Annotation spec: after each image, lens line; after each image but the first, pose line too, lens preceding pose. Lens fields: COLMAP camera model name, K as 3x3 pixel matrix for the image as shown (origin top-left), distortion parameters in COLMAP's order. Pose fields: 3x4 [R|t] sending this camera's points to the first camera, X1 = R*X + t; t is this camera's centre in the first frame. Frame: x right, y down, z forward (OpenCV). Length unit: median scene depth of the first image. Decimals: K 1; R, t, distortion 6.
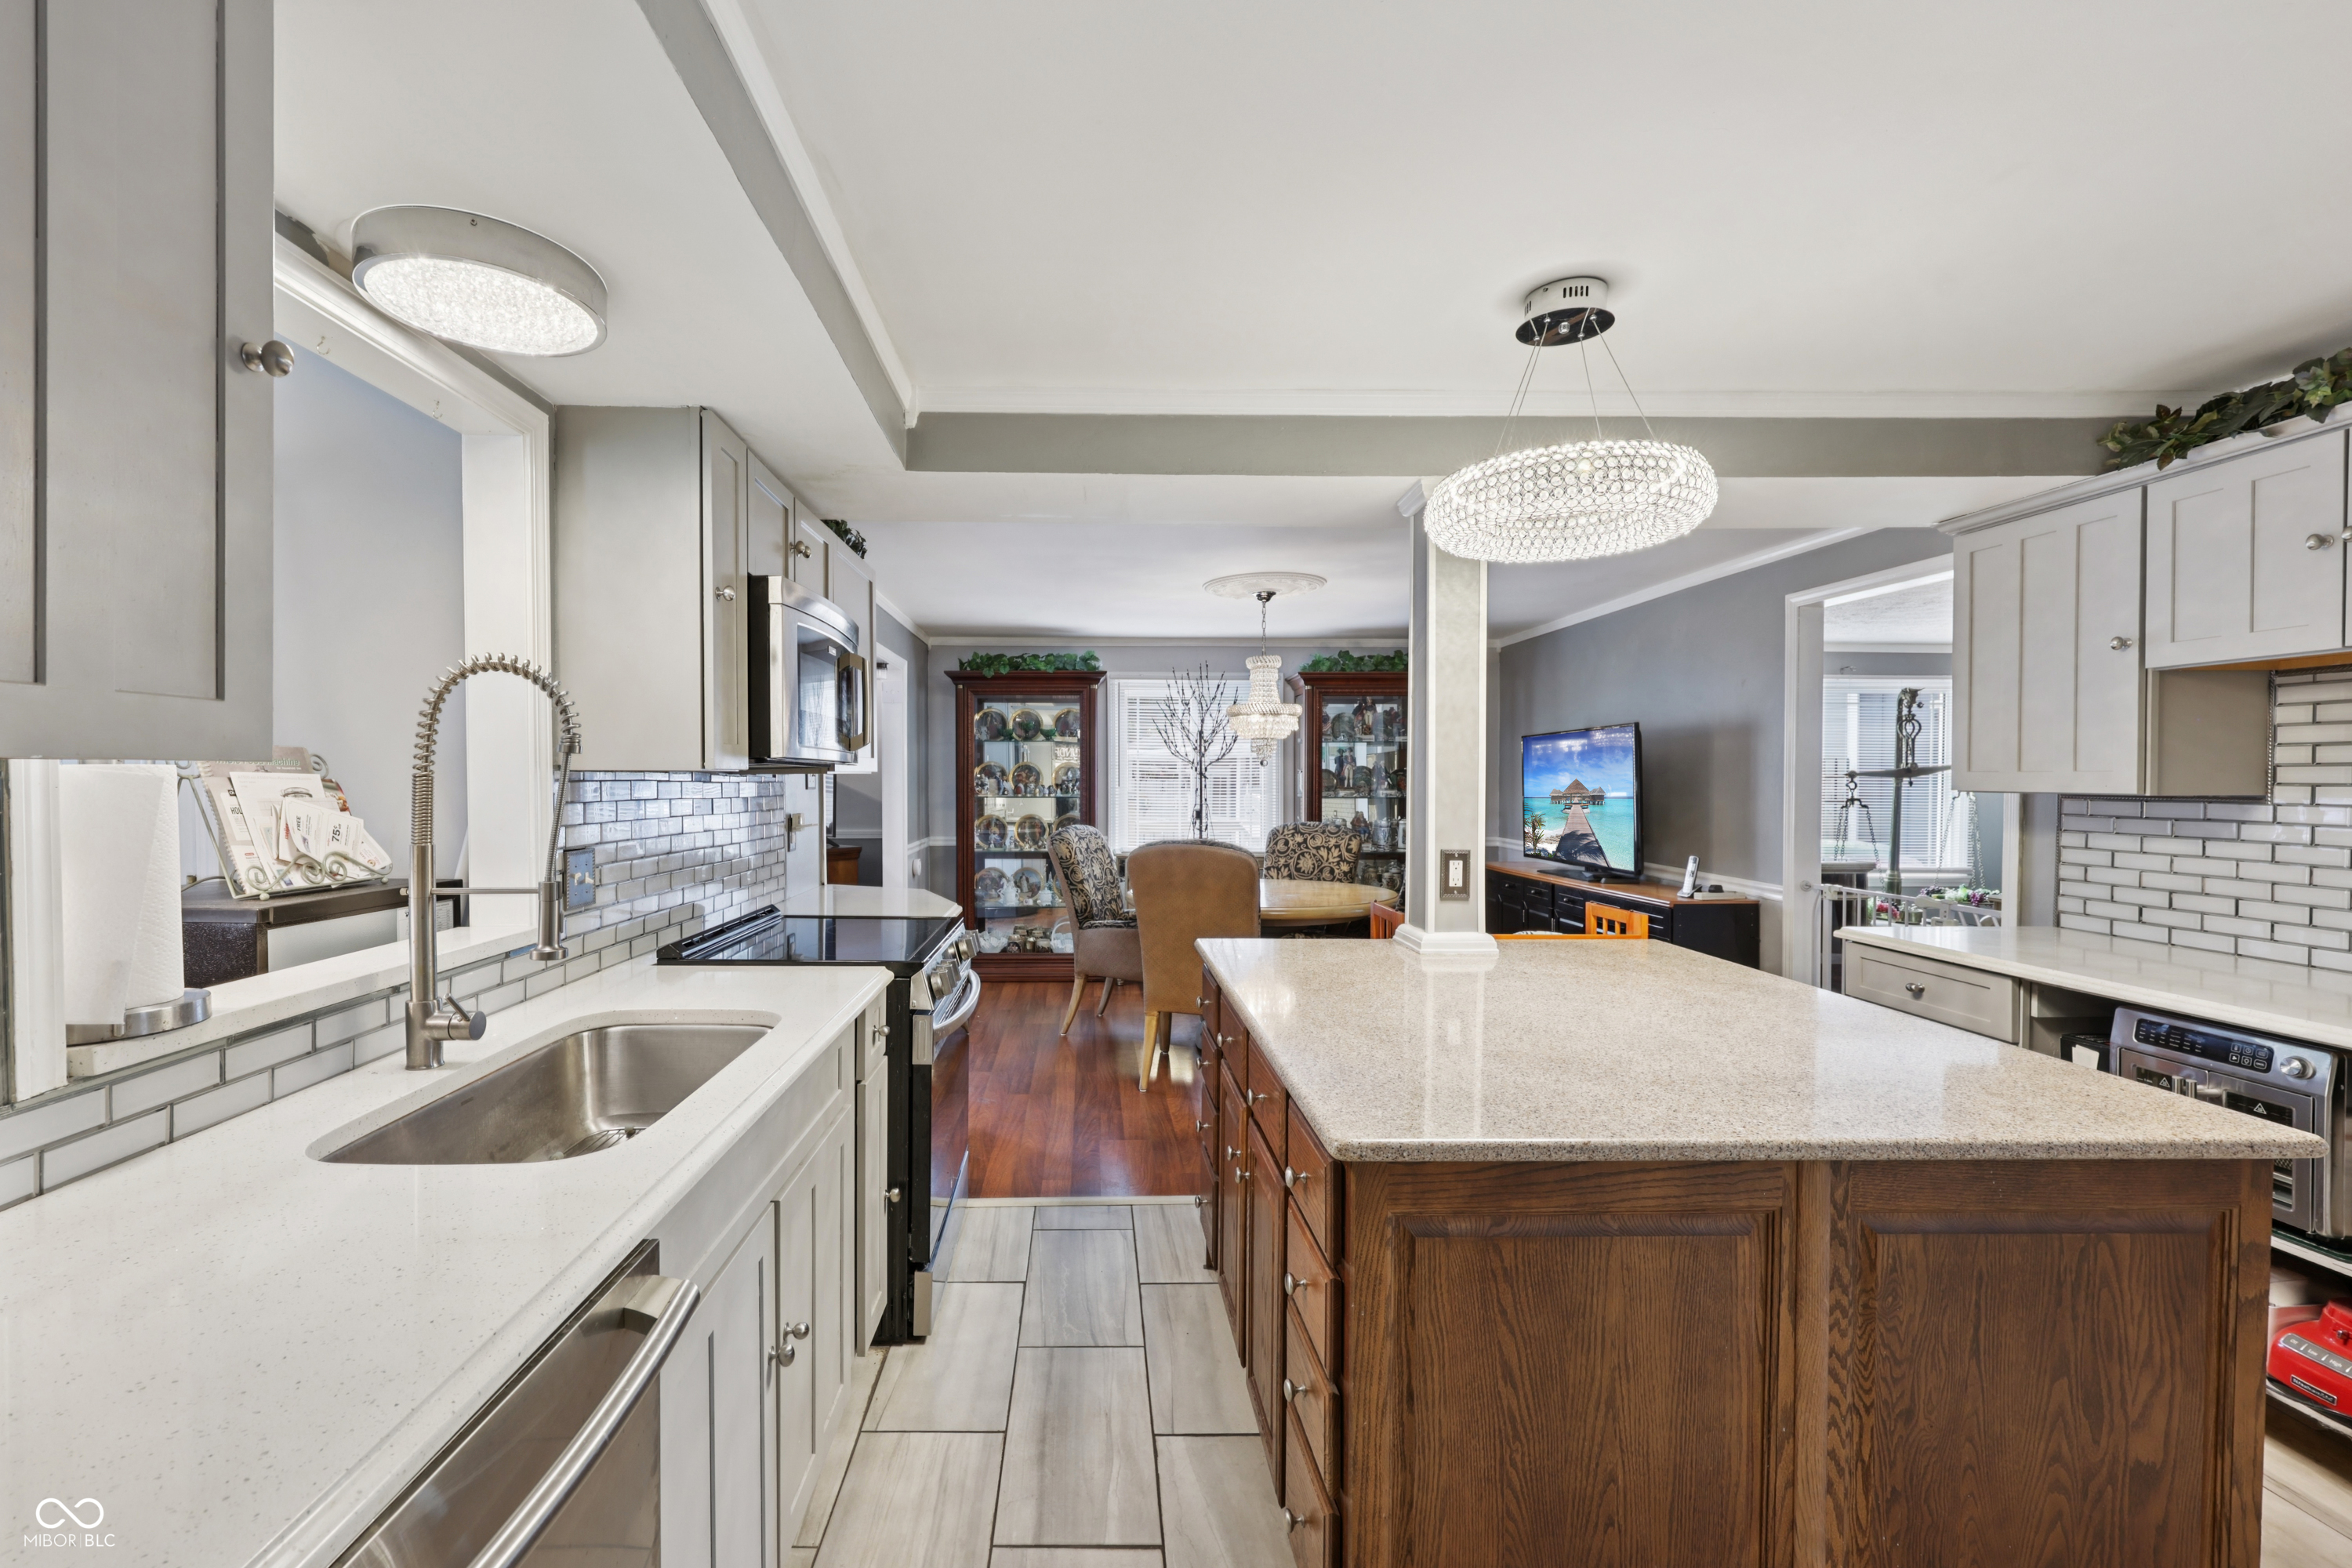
lens RADIAL K [[948.7, 0, 1124.1], [0, 948.7, 799.5], [0, 0, 1]] dist [-0.002802, 0.000481]
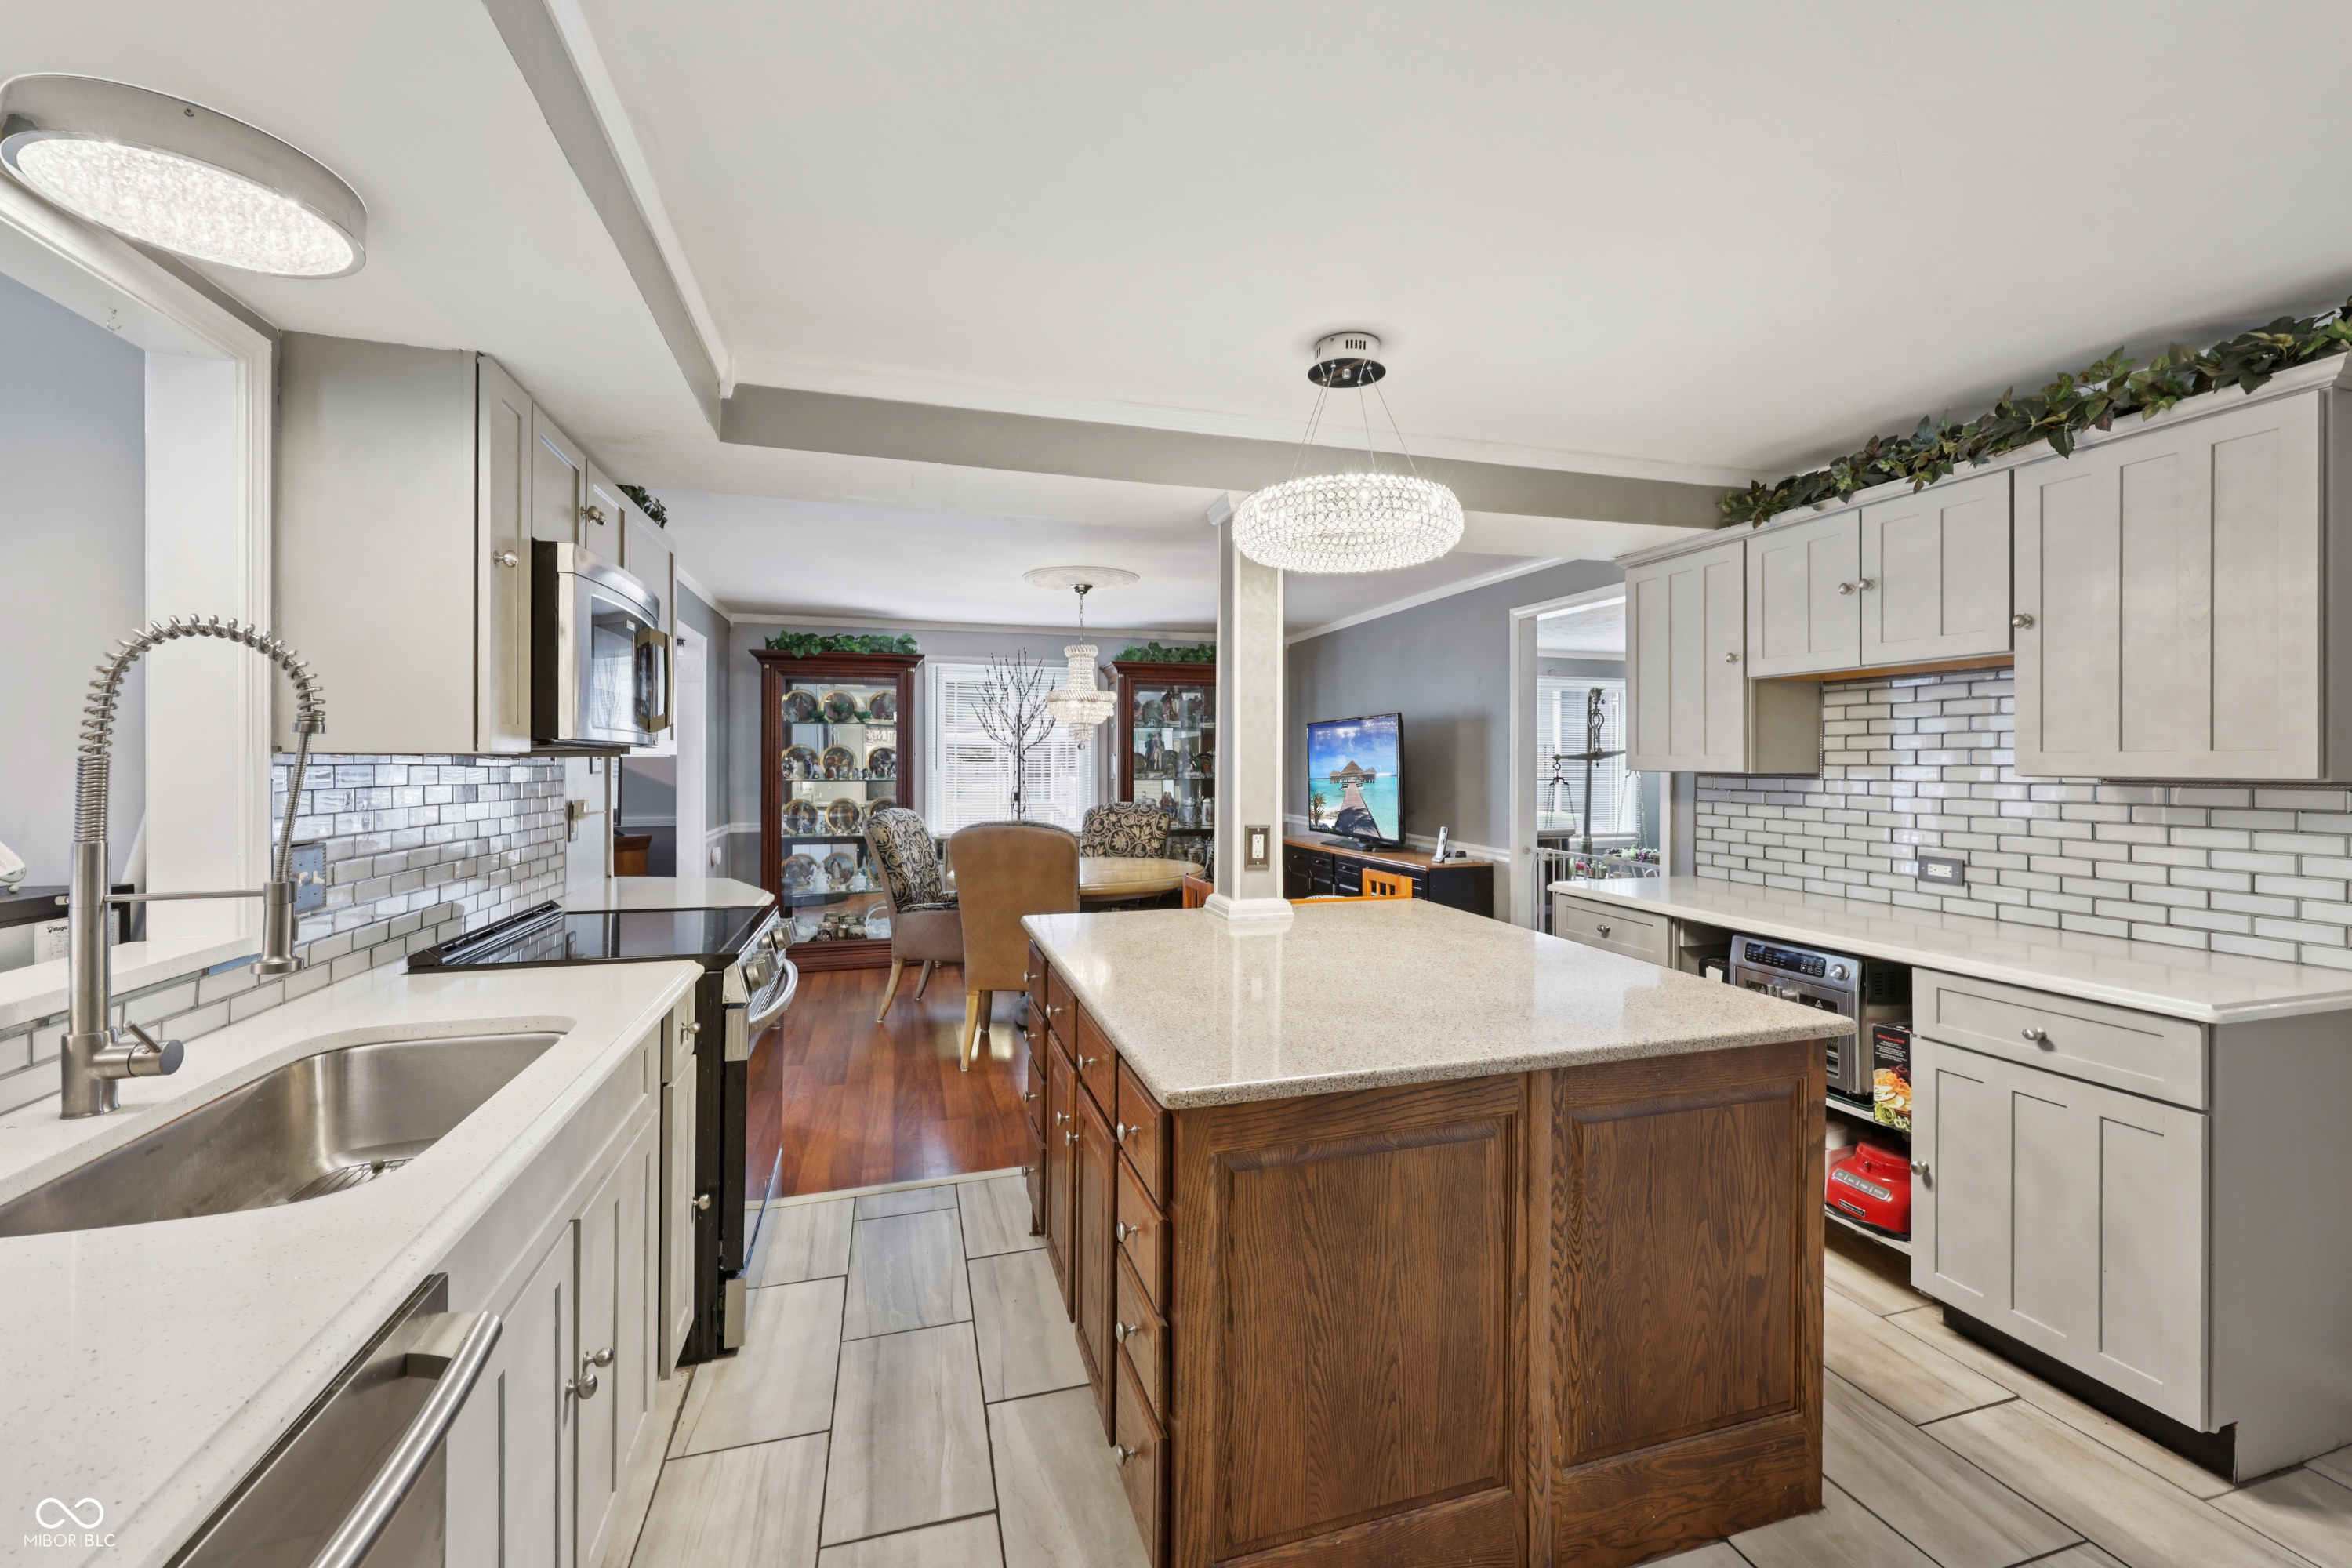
lens RADIAL K [[948.7, 0, 1178.8], [0, 948.7, 771.8], [0, 0, 1]] dist [-0.002802, 0.000481]
pose [[0.960466, -0.003996, 0.278370, -0.053780], [0.007054, 0.999925, -0.009987, 0.000865], [-0.278309, 0.011556, 0.960422, -0.050032]]
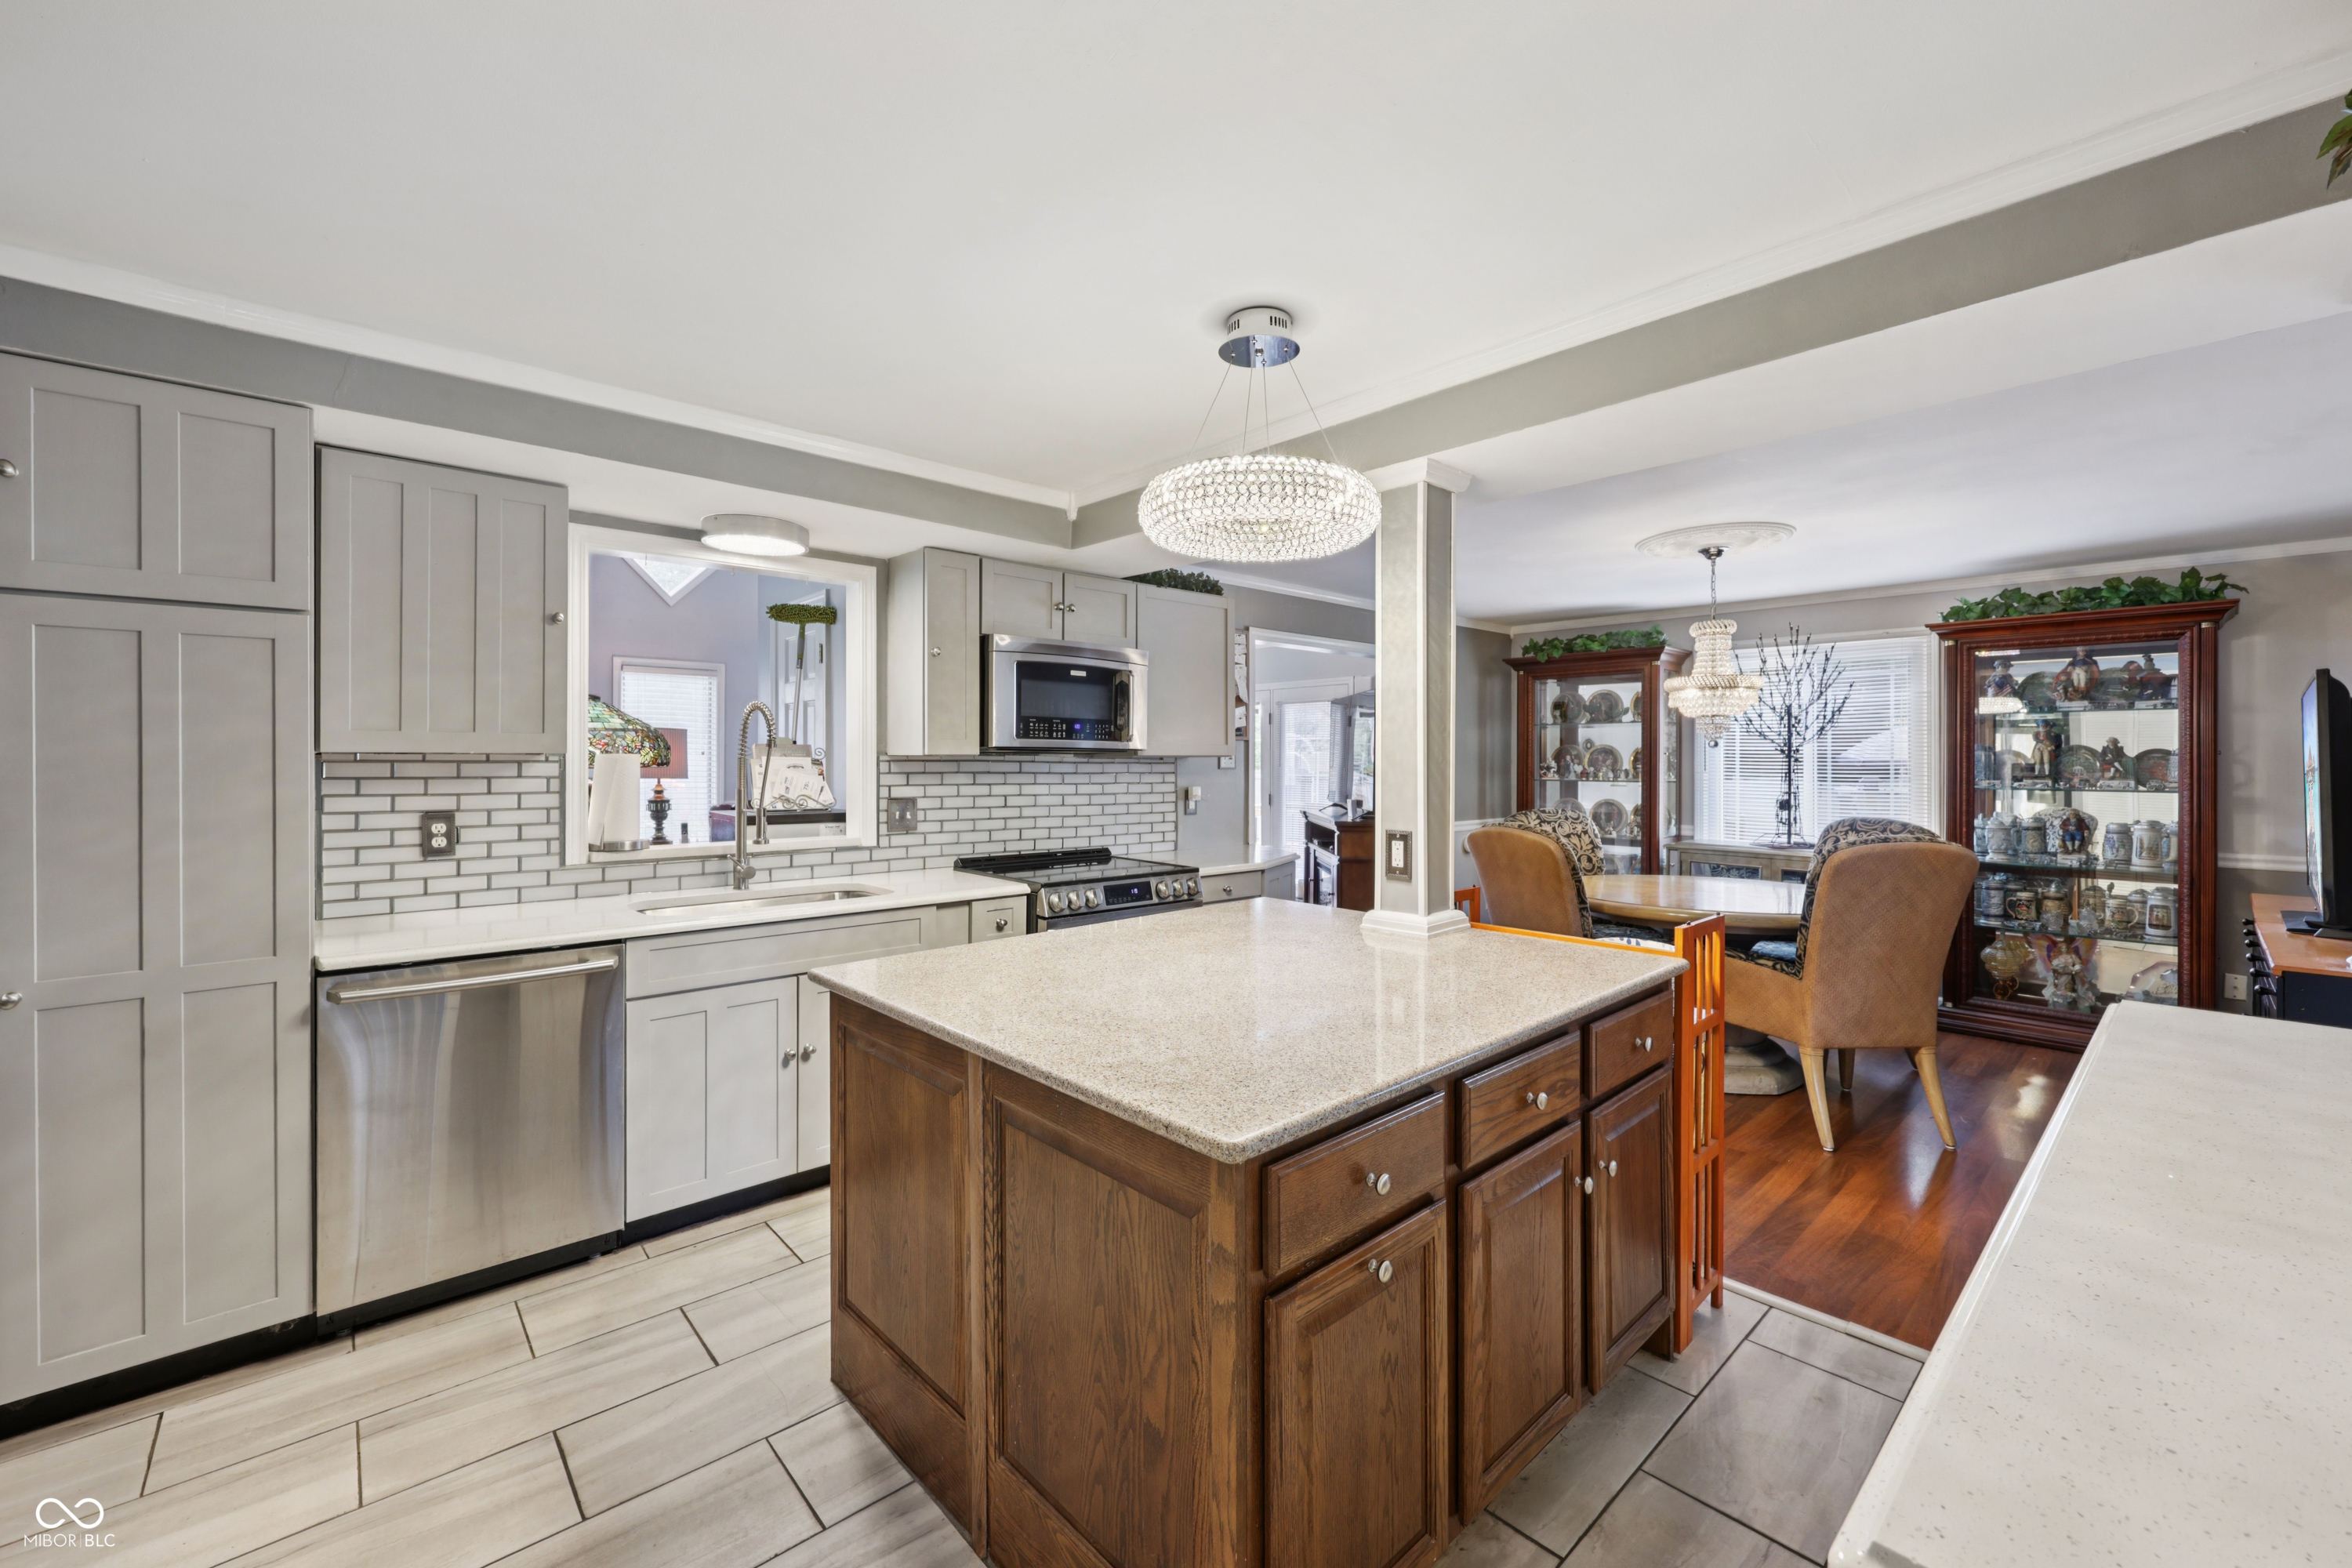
lens RADIAL K [[948.7, 0, 1196.7], [0, 948.7, 761.4], [0, 0, 1]] dist [-0.002802, 0.000481]
pose [[0.678650, 0.002026, -0.734459, 0.980667], [-0.019287, 0.999701, -0.015064, -0.001774], [0.734209, 0.024389, 0.678486, 0.168373]]
